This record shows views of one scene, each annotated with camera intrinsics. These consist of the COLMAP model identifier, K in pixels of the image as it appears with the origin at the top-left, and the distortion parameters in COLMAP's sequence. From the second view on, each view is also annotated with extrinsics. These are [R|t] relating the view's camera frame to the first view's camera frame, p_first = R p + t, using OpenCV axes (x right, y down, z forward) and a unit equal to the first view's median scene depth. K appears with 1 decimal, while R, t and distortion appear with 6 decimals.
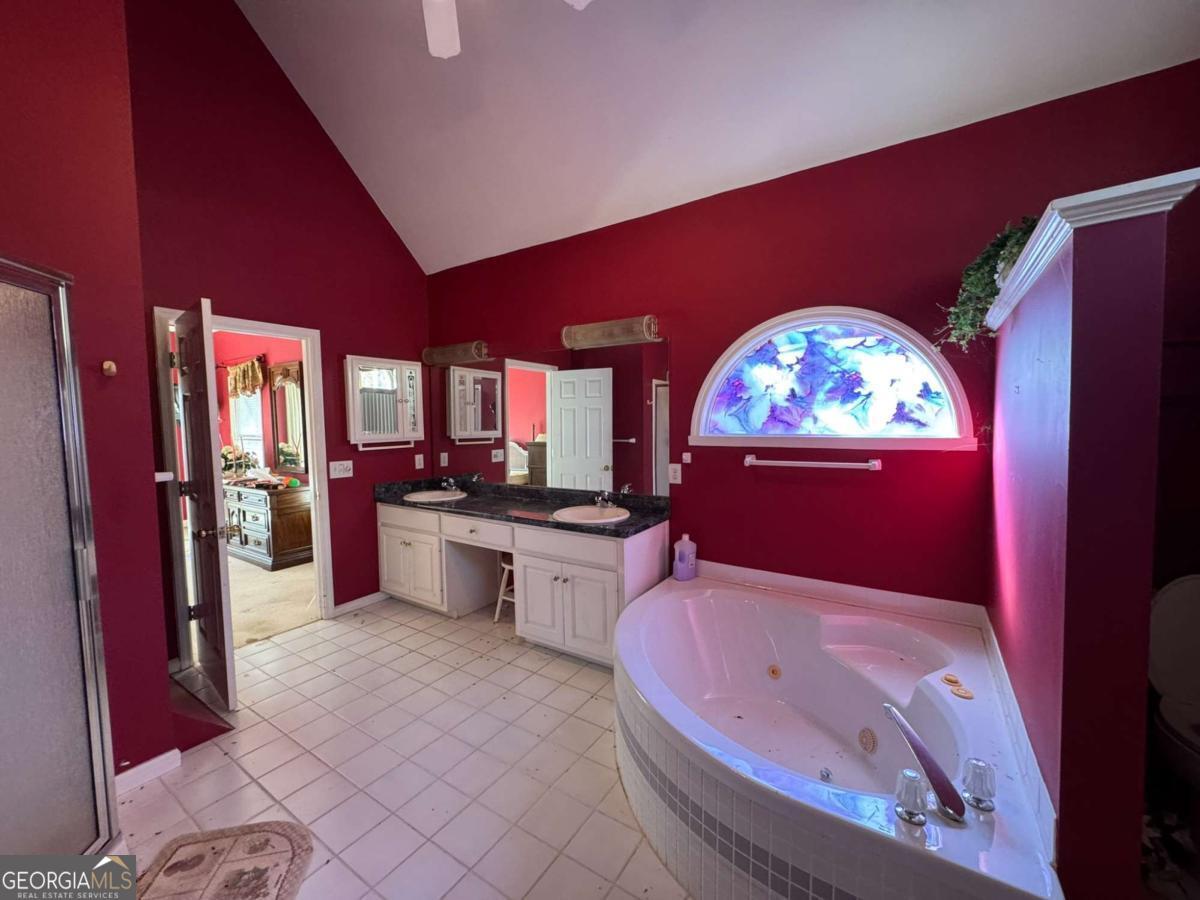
lens RADIAL K [[478.1, 0, 600.9], [0, 478.1, 451.5], [0, 0, 1]] dist [-0.002723, 0.000083]
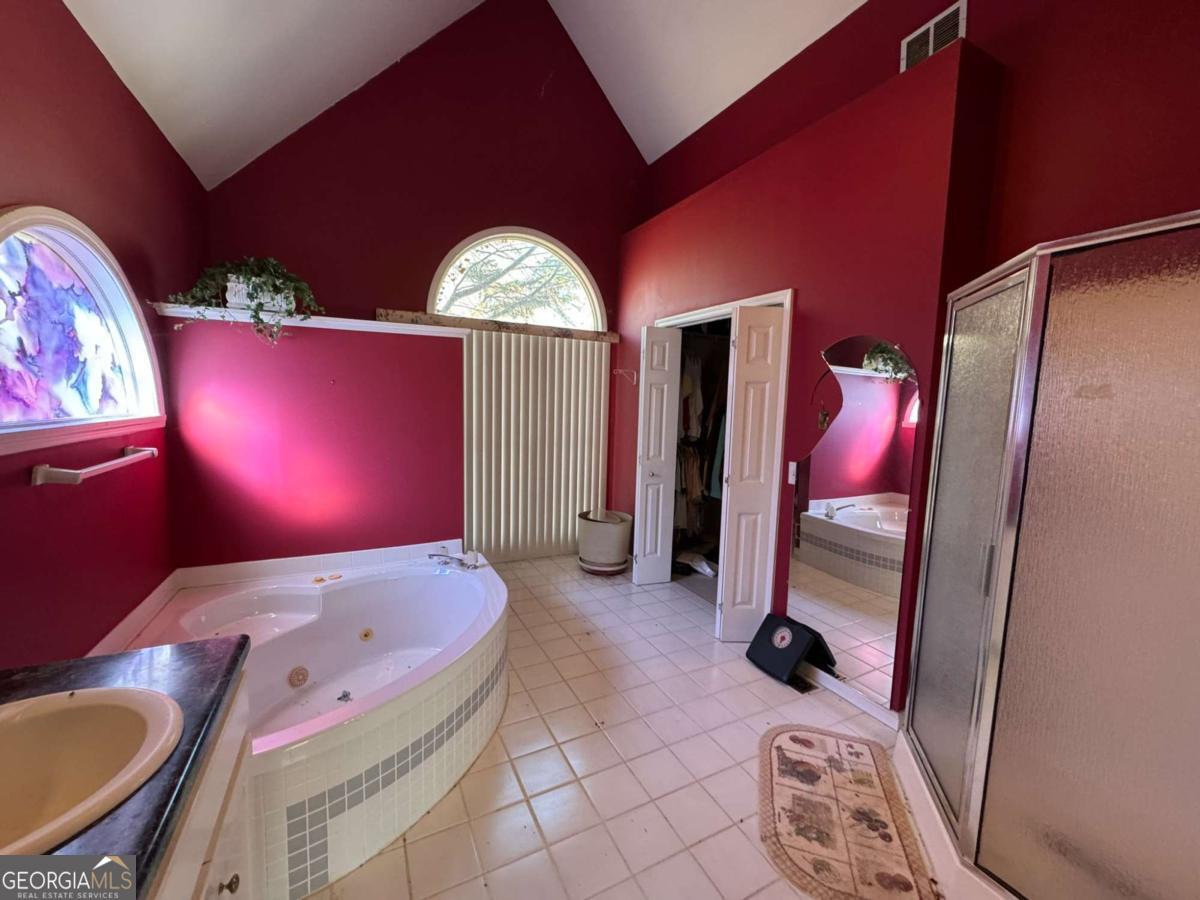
lens RADIAL K [[478.1, 0, 604.9], [0, 478.1, 452.7], [0, 0, 1]] dist [-0.002723, 0.000083]
pose [[-0.871602, -0.061252, 0.486373, -0.469487], [0.015914, 0.988105, 0.152956, -0.076592], [-0.489956, 0.141057, -0.860259, 1.185211]]
